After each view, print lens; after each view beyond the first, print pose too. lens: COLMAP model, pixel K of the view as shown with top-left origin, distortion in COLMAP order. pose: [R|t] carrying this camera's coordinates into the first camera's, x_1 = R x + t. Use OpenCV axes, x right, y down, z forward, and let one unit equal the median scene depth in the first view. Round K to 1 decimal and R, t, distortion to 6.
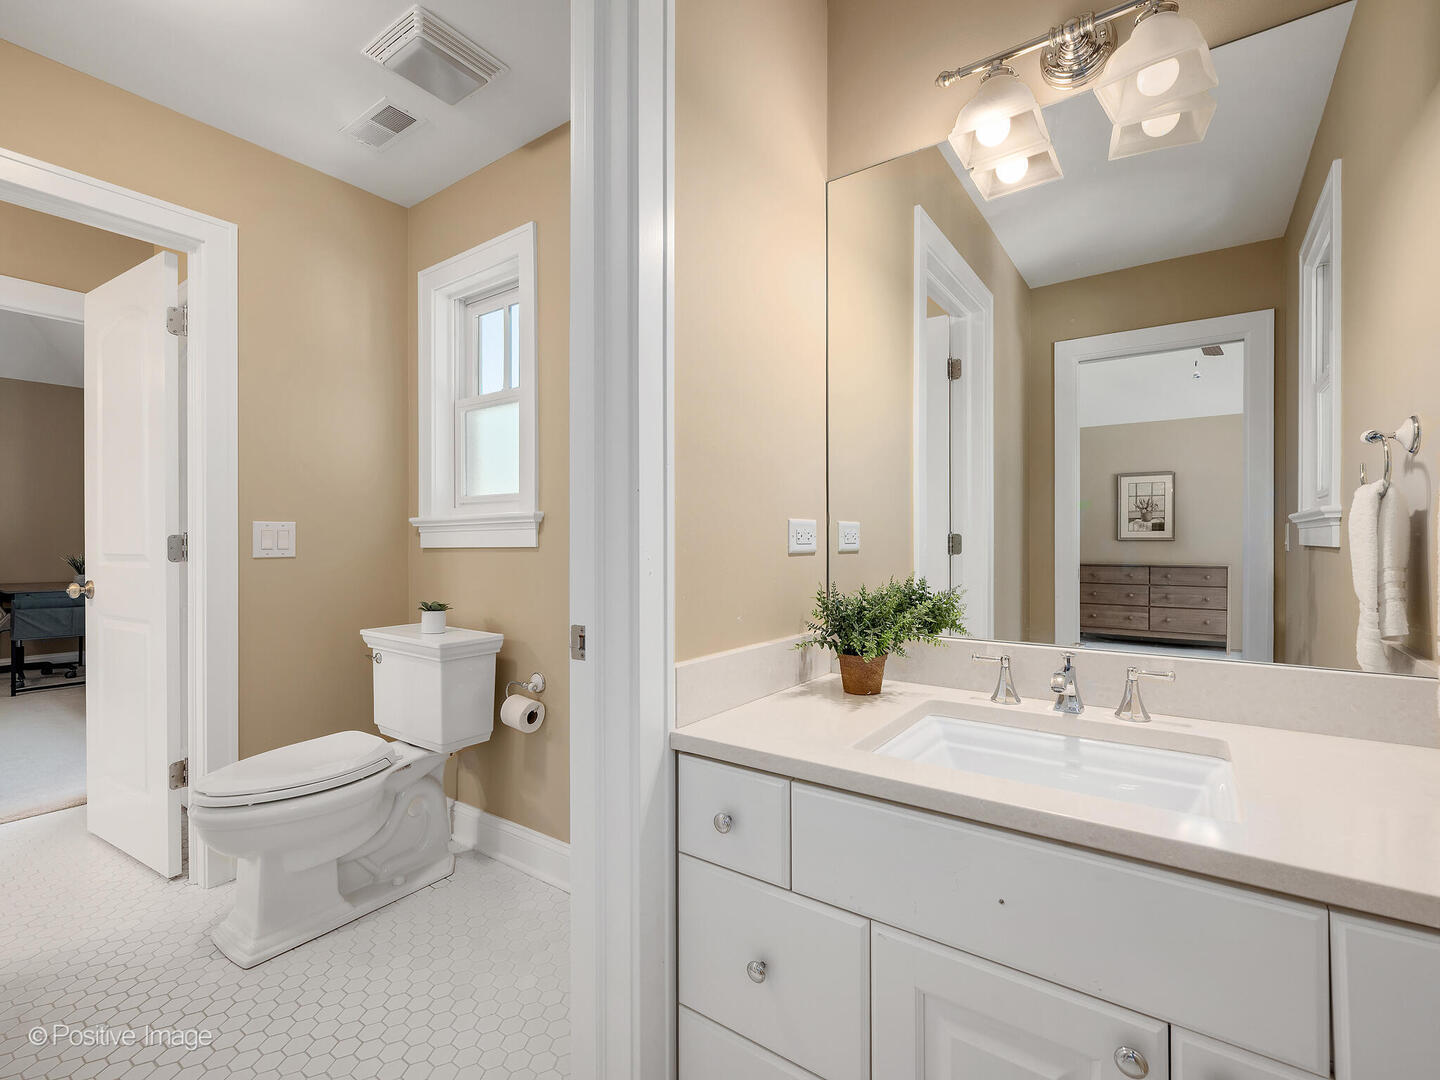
lens RADIAL K [[665.7, 0, 726.9], [0, 665.7, 539.6], [0, 0, 1]] dist [-0.000784, -0.000095]
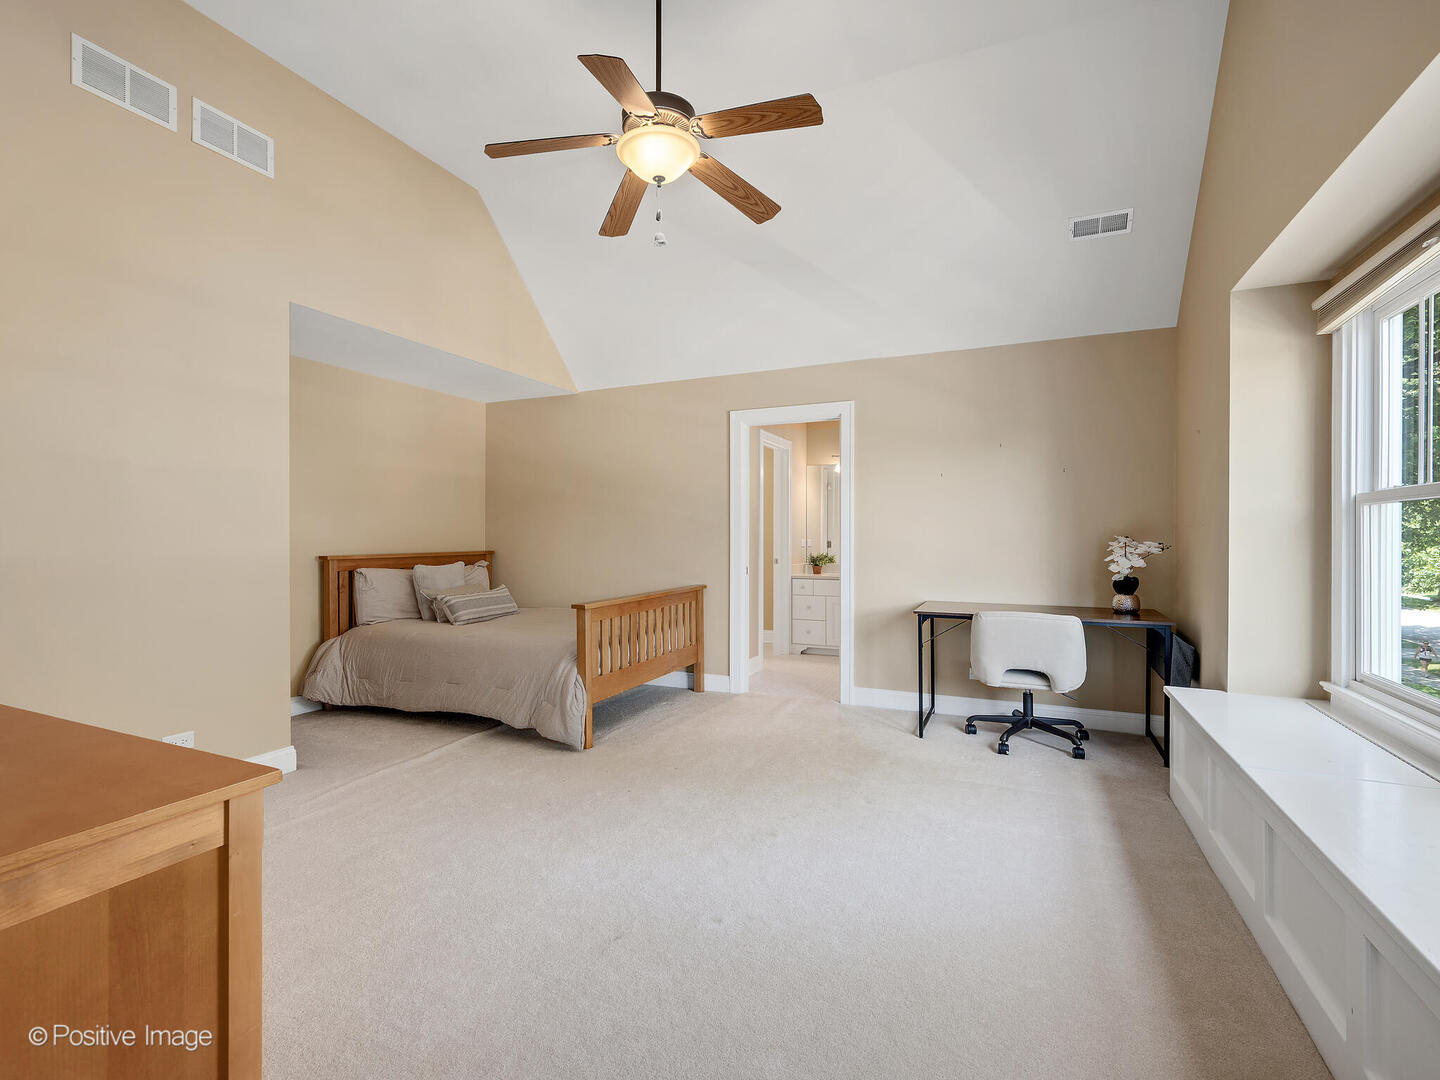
lens RADIAL K [[665.7, 0, 726.9], [0, 665.7, 539.6], [0, 0, 1]] dist [-0.000784, -0.000095]
pose [[0.981644, 0.002218, 0.190708, -1.662654], [-0.001964, 0.999997, -0.001522, -0.030900], [-0.190711, 0.001119, 0.981646, -4.447255]]
